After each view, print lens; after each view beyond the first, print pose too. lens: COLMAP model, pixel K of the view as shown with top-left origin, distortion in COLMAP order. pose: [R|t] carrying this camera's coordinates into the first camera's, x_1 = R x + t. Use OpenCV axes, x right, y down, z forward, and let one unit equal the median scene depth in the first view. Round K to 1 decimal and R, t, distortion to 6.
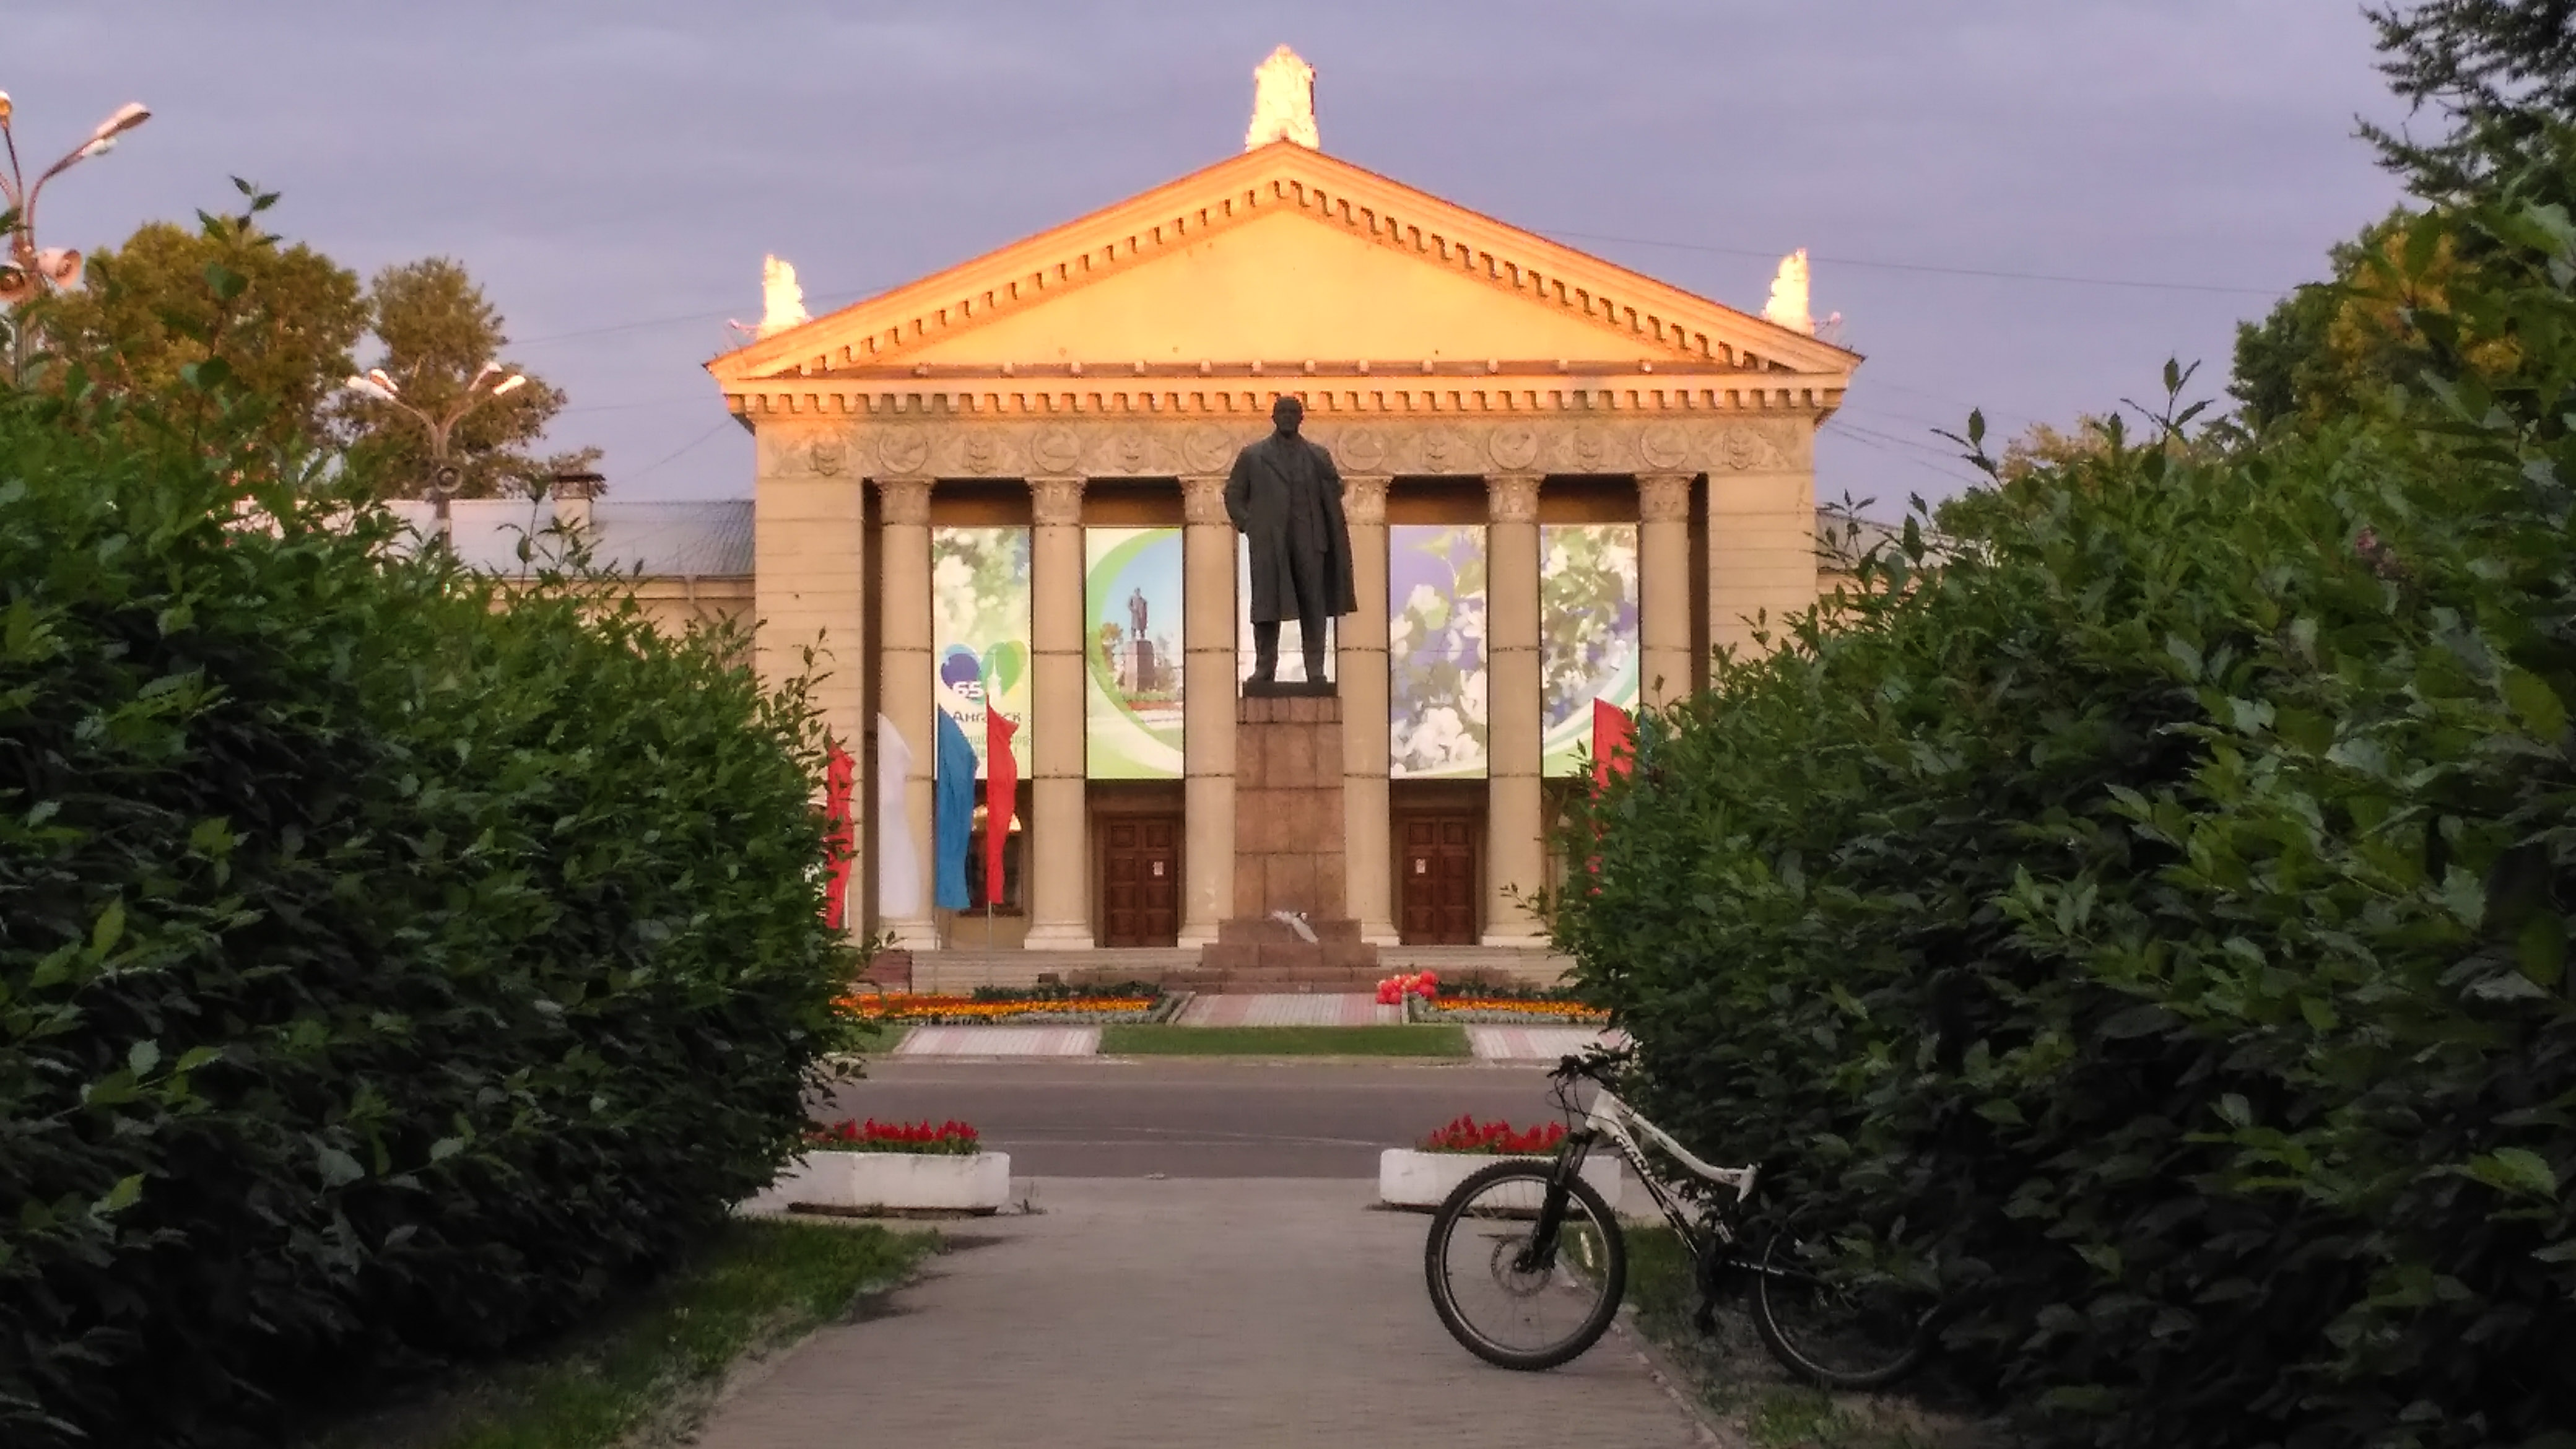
lens RADIAL K [[5512.5, 0, 1288.0], [0, 5512.5, 724.5], [0, 0, 1]] dist [0.272655, -0.038318]
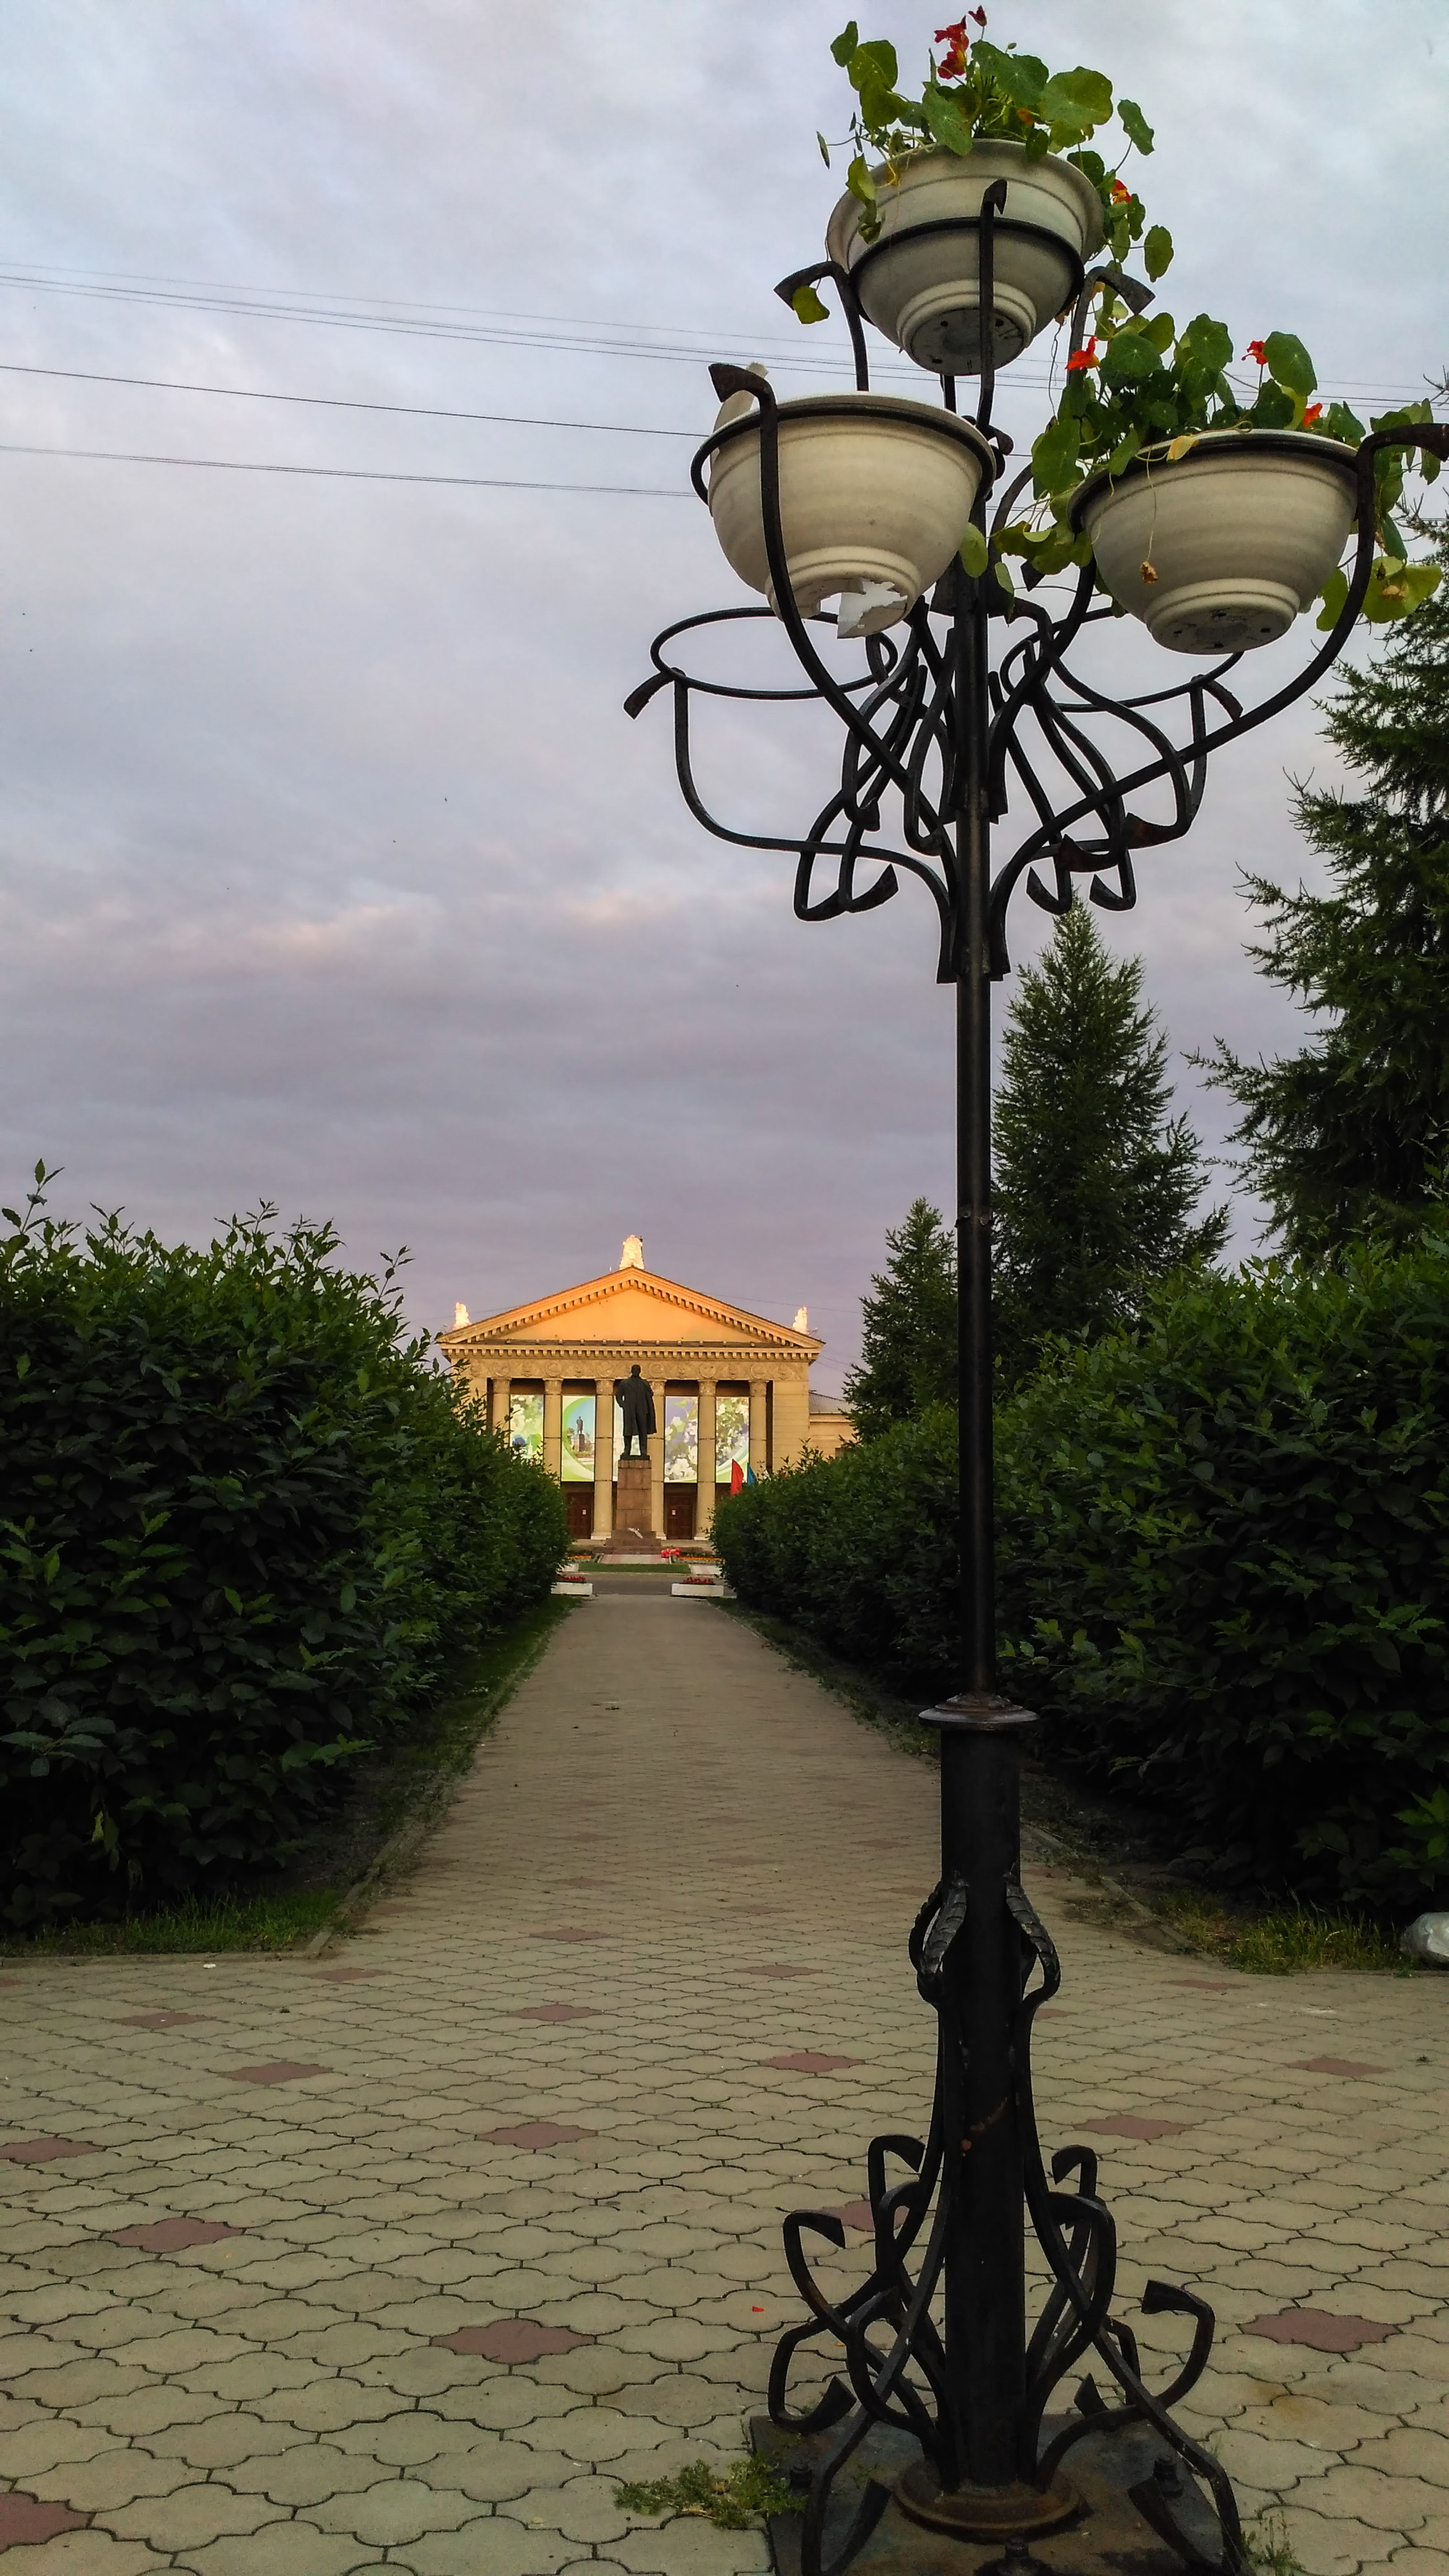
lens RADIAL K [[2205.4, 0, 724.5], [0, 2205.4, 1288.0], [0, 0, 1]] dist [0.048830, -0.002544]
pose [[0.998721, 0.018250, 0.047158, -0.006829], [-0.014751, 0.997186, -0.073505, -0.007583], [-0.048367, 0.072715, 0.996179, -0.185396]]
